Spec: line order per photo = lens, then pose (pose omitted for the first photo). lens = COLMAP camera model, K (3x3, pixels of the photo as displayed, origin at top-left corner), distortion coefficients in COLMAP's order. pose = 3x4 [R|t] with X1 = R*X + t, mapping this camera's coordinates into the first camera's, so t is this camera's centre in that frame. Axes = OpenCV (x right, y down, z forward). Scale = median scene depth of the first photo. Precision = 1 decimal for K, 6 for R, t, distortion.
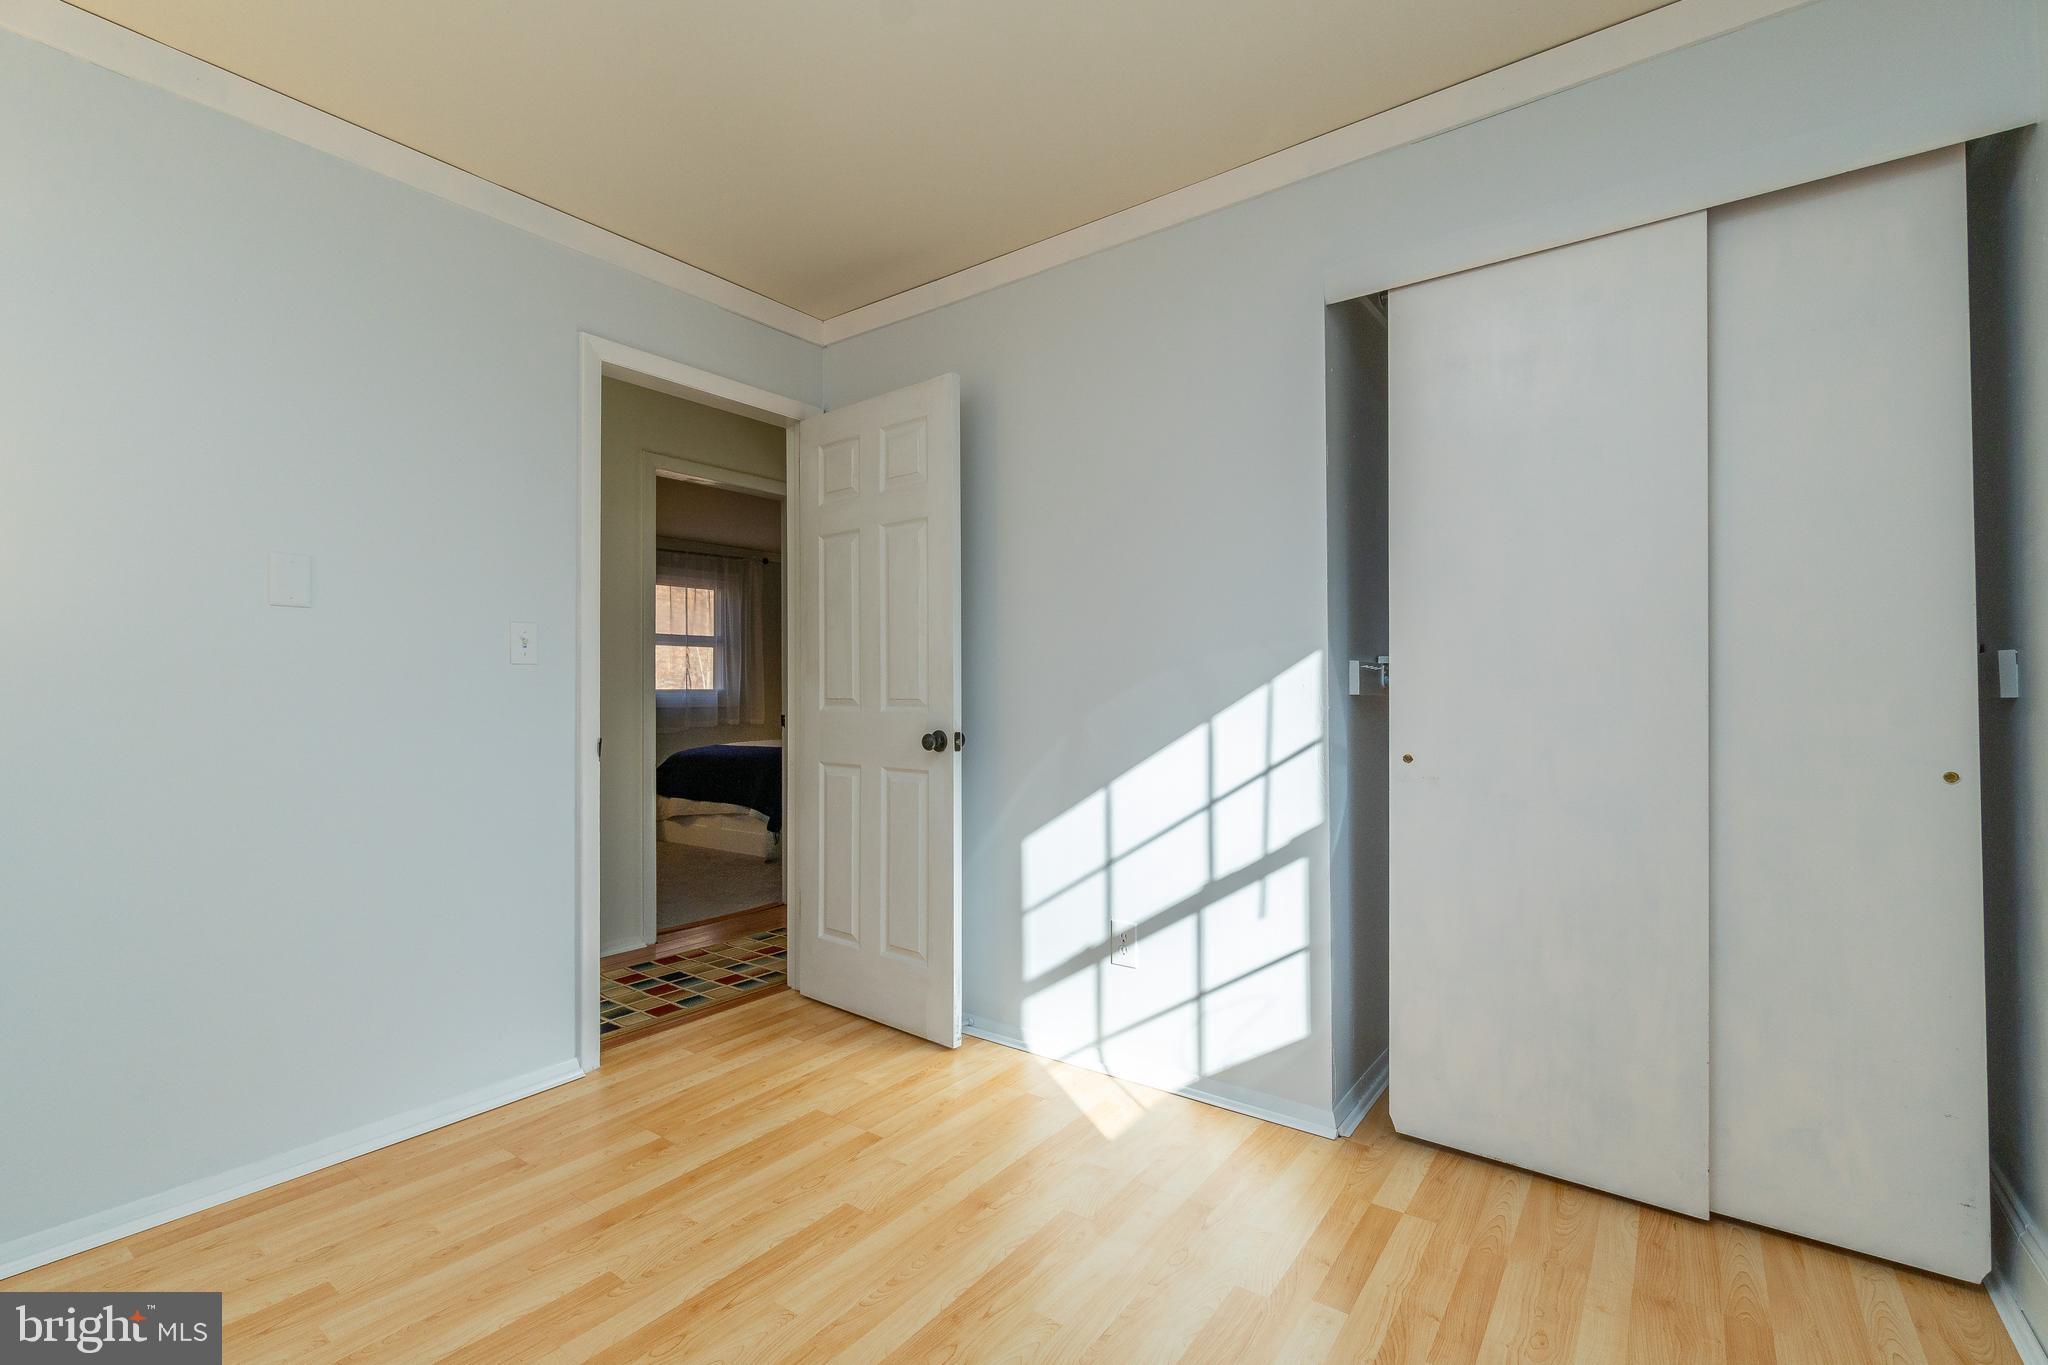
lens RADIAL K [[882.8, 0, 1024.7], [0, 882.8, 696.5], [0, 0, 1]] dist [-0.007120, 0.000898]
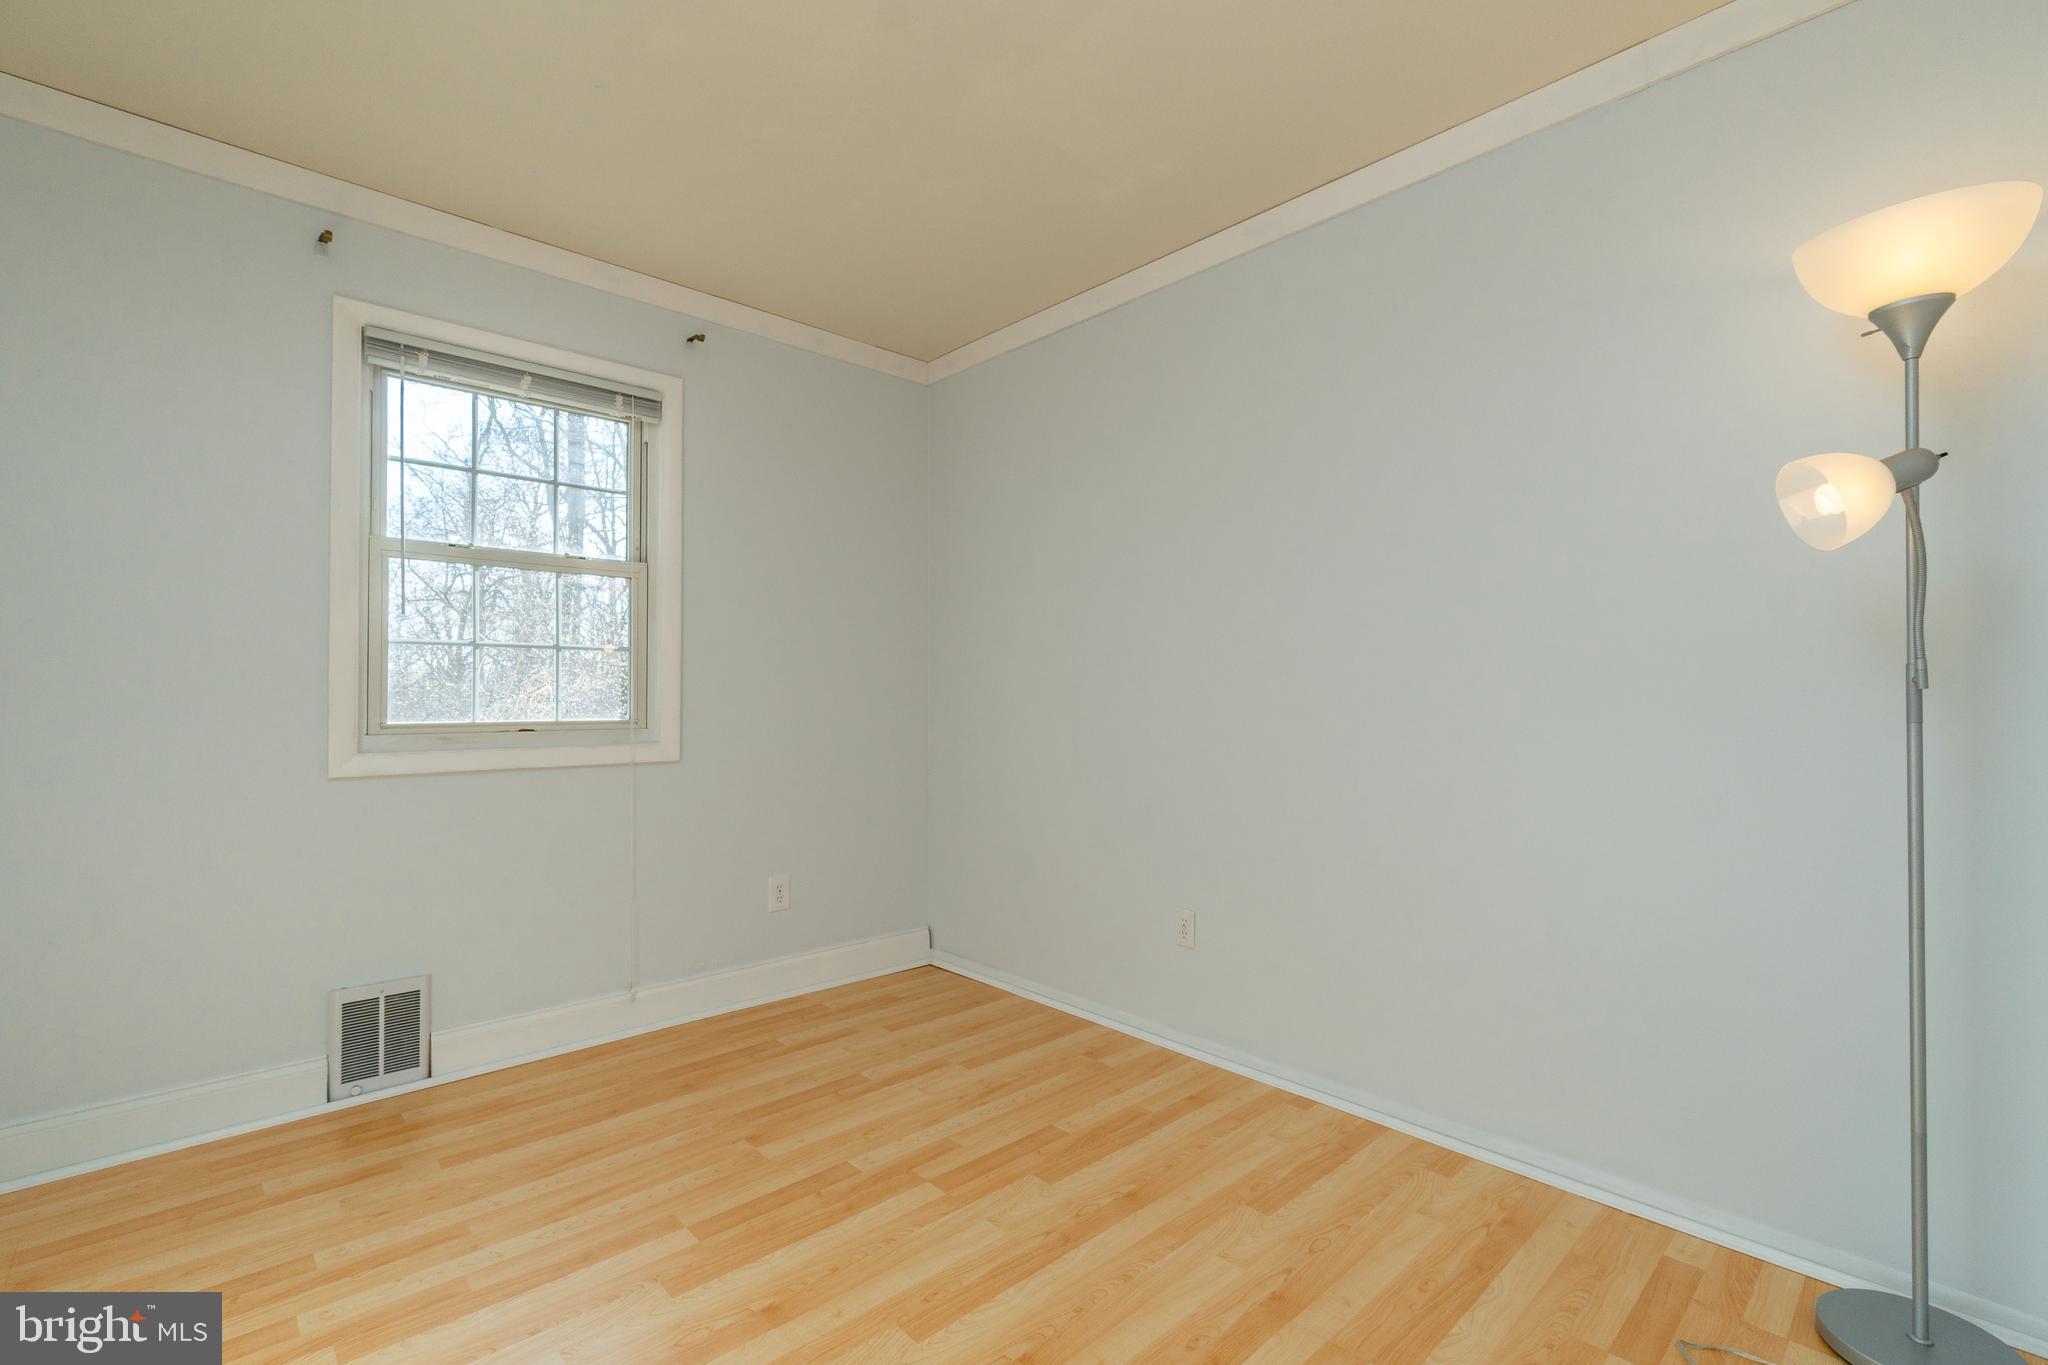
lens RADIAL K [[882.8, 0, 1026.3], [0, 882.8, 692.0], [0, 0, 1]] dist [-0.007120, 0.000898]
pose [[-0.983346, 0.002141, 0.181733, -0.423761], [0.000151, 0.999940, -0.010965, 0.007930], [-0.181745, -0.010755, -0.983287, 1.735937]]
